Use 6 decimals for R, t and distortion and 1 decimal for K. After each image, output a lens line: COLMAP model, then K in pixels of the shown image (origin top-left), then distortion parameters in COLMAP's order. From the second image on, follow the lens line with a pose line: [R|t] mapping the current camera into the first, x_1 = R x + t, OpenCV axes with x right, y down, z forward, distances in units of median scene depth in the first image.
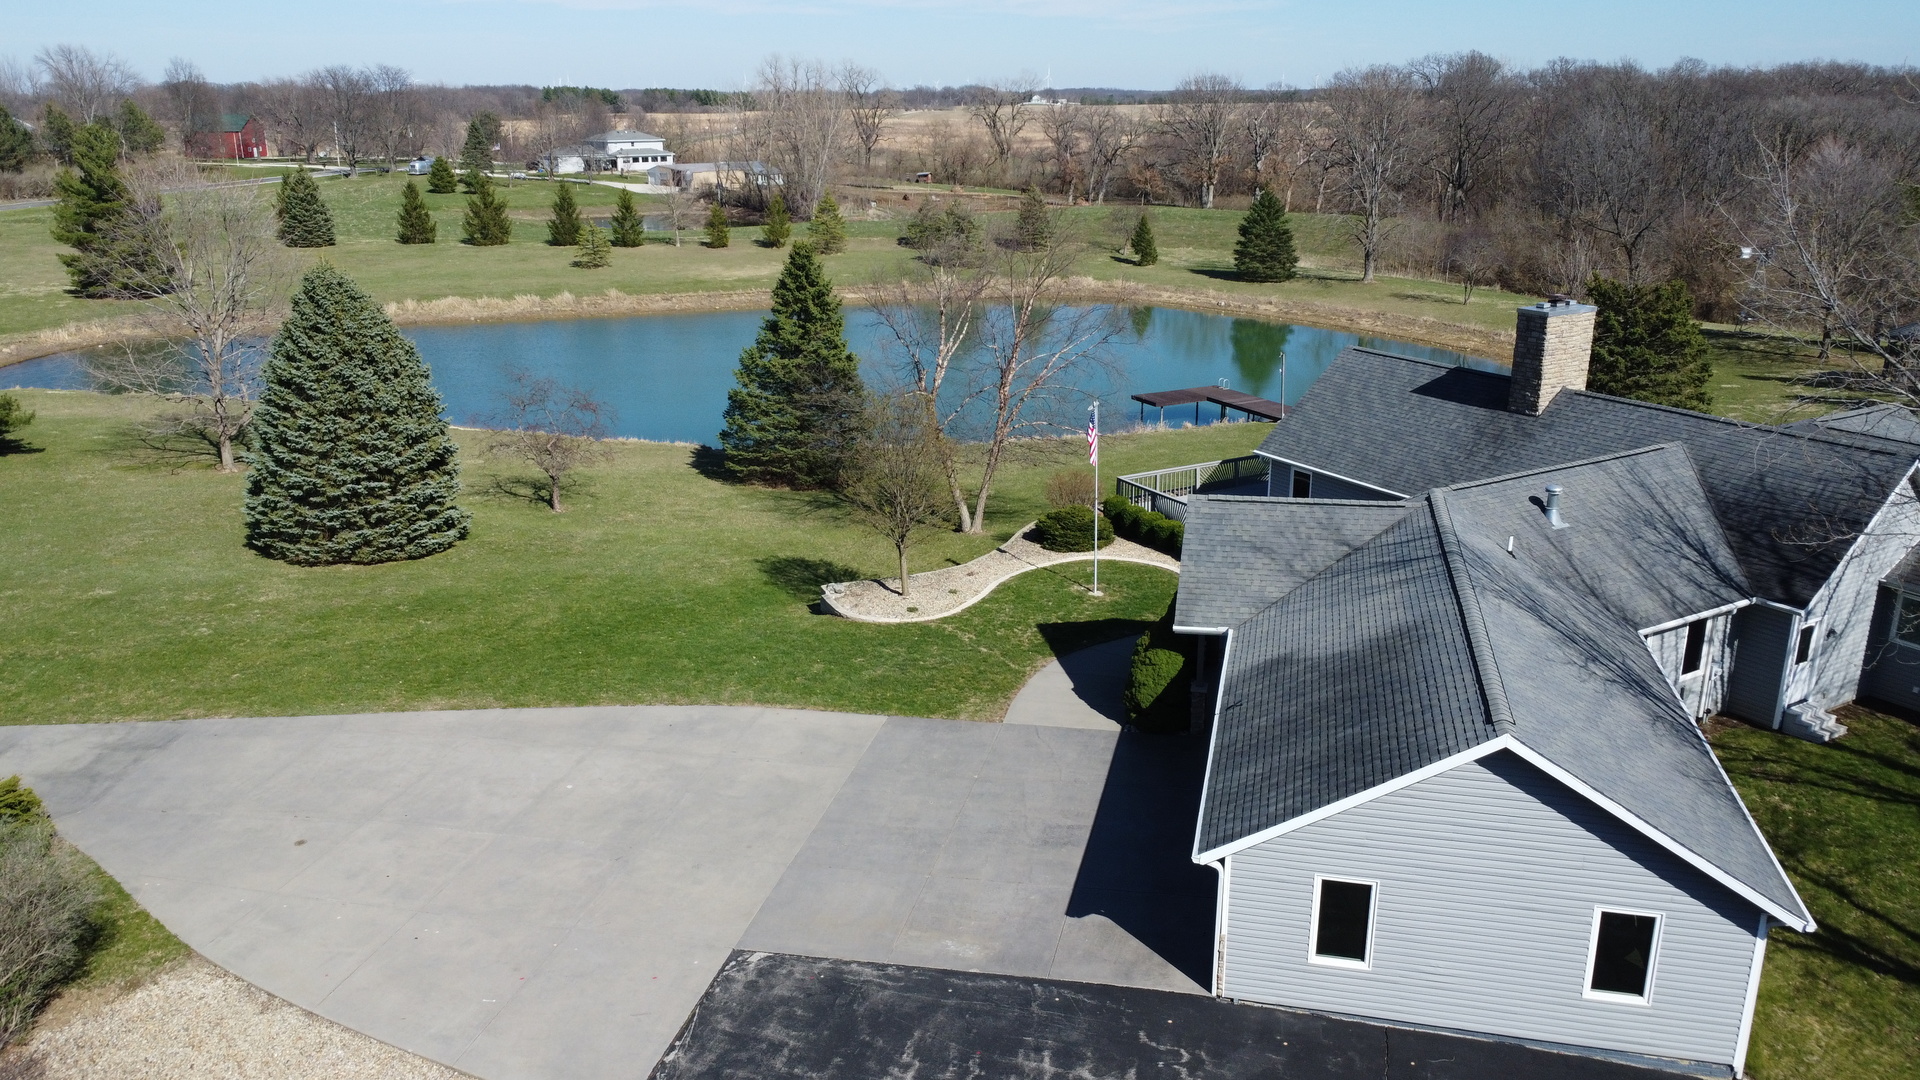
lens RADIAL K [[1433.9, 0, 962.4], [0, 1433.9, 547.5], [0, 0, 1]] dist [0.009781, -0.012337]
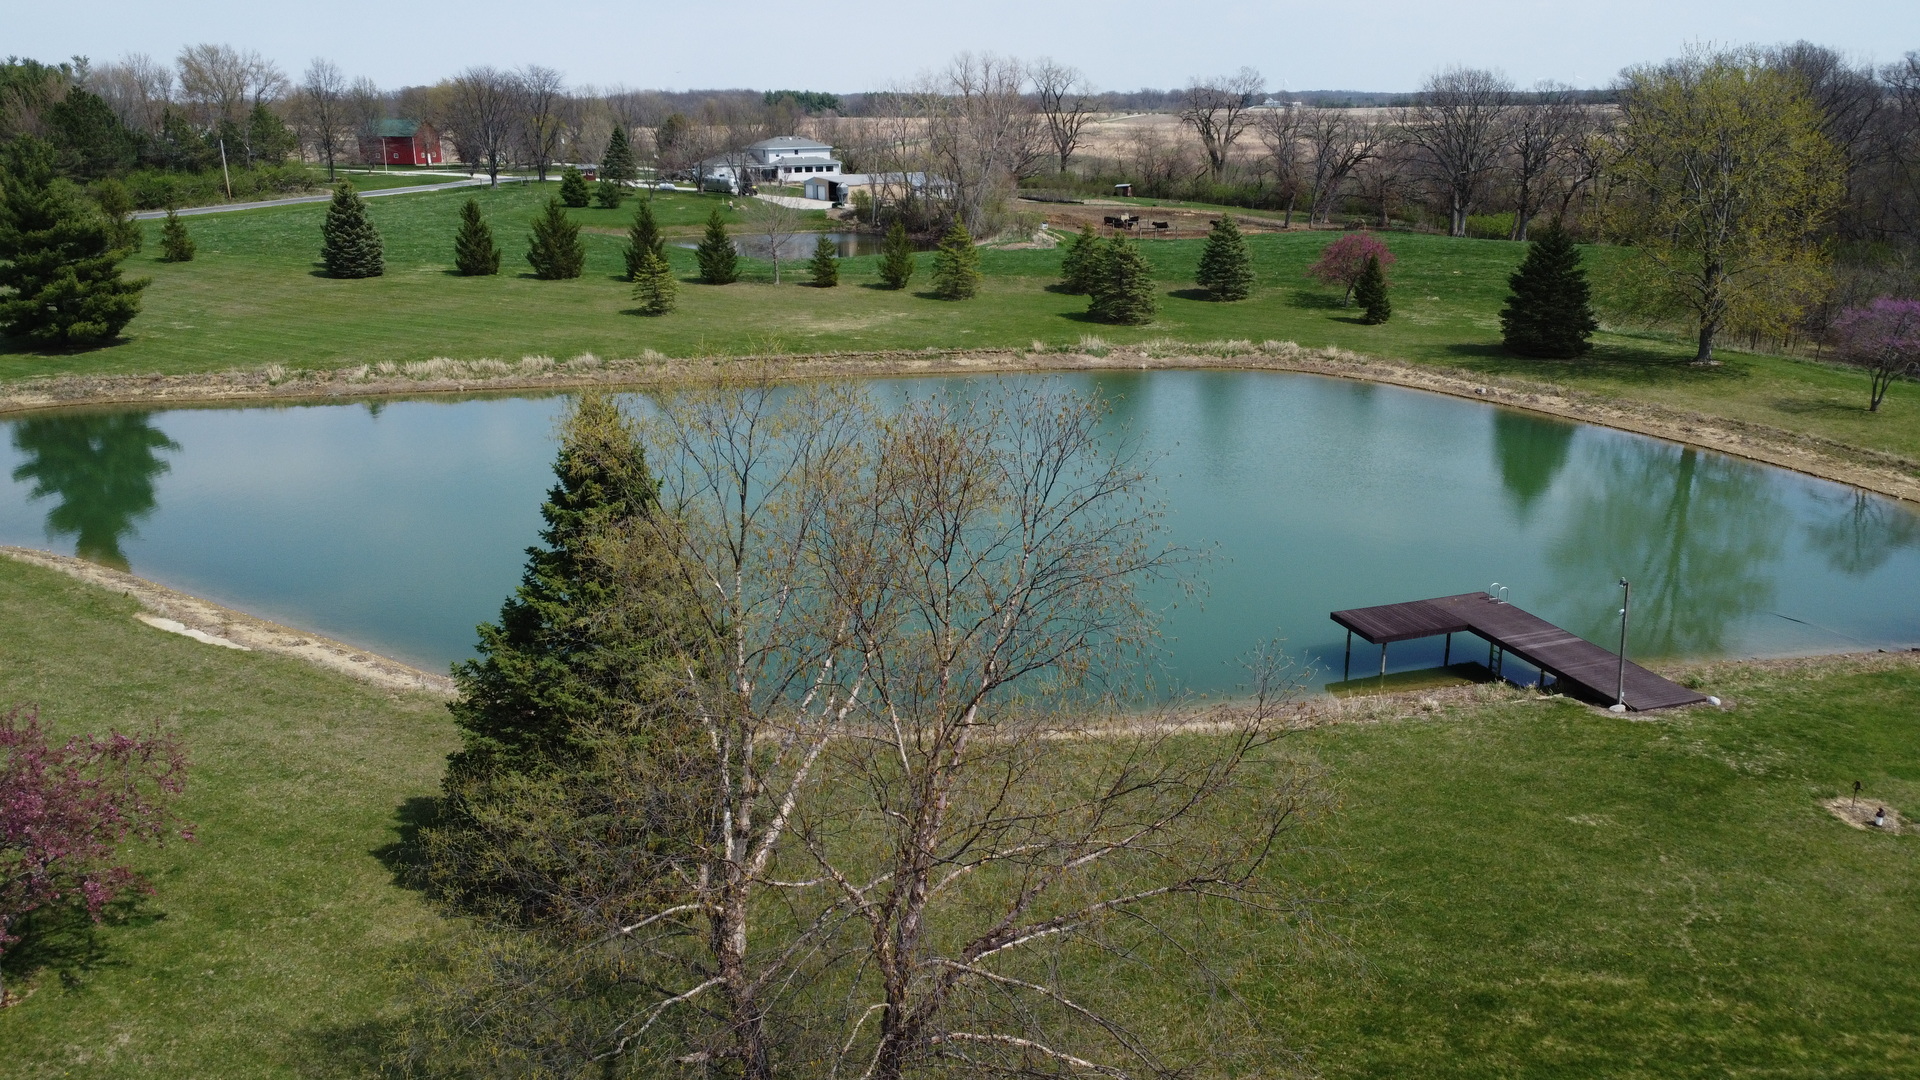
lens RADIAL K [[1433.9, 0, 960.1], [0, 1433.9, 544.5], [0, 0, 1]] dist [0.009781, -0.012337]
pose [[0.987846, 0.043971, -0.149086, 0.017757], [-0.044617, 0.999004, -0.000988, -0.039454], [0.148894, 0.007628, 0.988824, 0.128702]]
